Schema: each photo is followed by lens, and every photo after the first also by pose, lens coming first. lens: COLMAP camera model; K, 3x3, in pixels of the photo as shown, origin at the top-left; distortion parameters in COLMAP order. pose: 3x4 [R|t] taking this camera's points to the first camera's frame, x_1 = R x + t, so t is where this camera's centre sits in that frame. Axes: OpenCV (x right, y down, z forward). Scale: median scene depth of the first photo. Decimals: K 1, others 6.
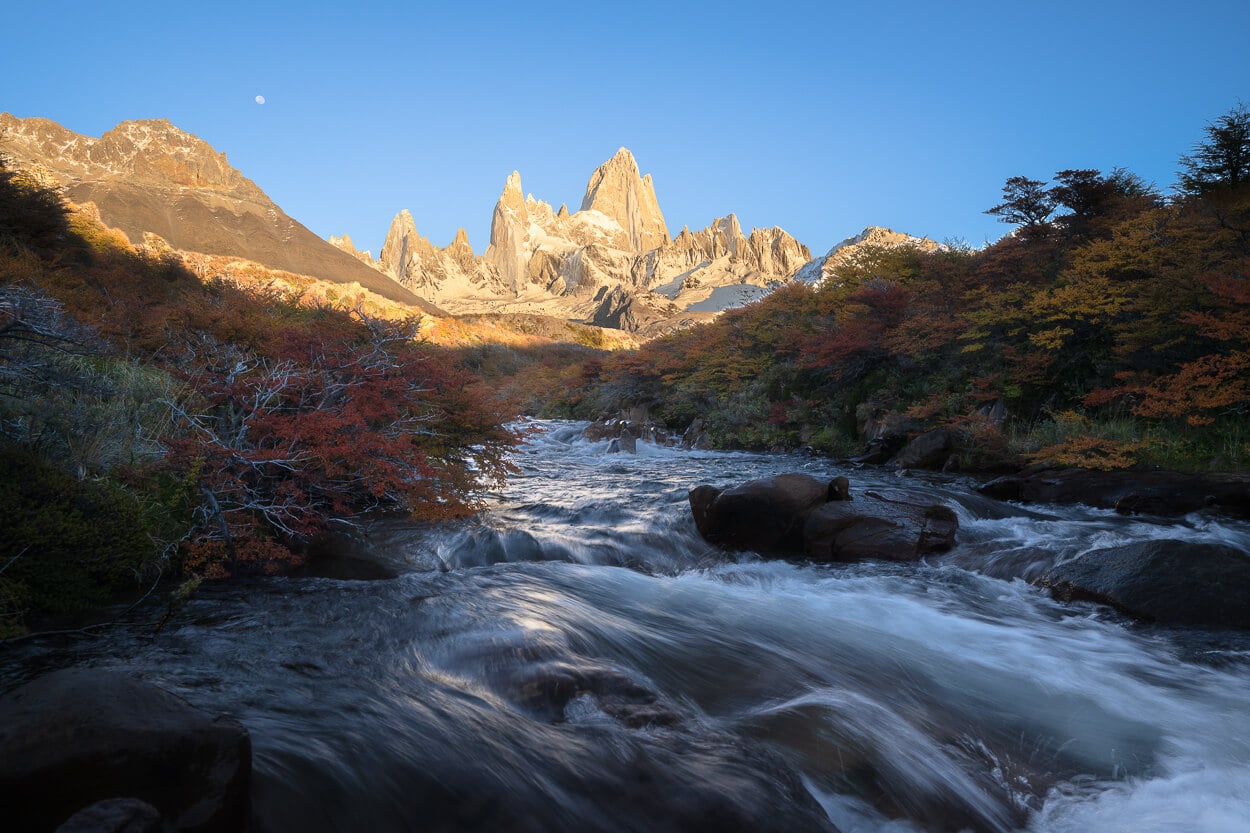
lens RADIAL K [[910.3, 0, 619.6], [0, 910.3, 413.2], [0, 0, 1]] dist [-0.001563, -0.002022]
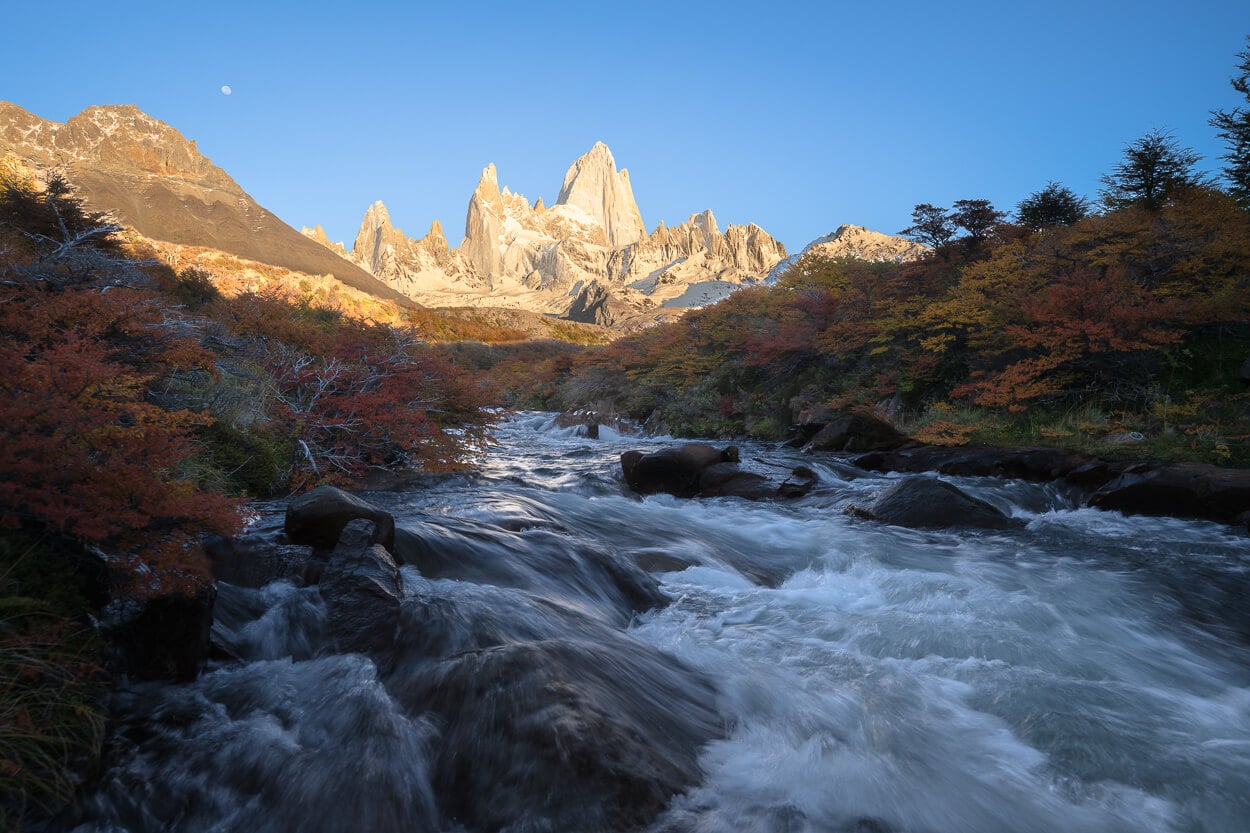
lens RADIAL K [[910.3, 0, 623.6], [0, 910.3, 415.7], [0, 0, 1]] dist [-0.001563, -0.002022]
pose [[0.999460, 0.006968, 0.032126, 0.012922], [-0.007238, 0.999939, 0.008300, 0.005600], [-0.032066, -0.008528, 0.999449, -0.144992]]
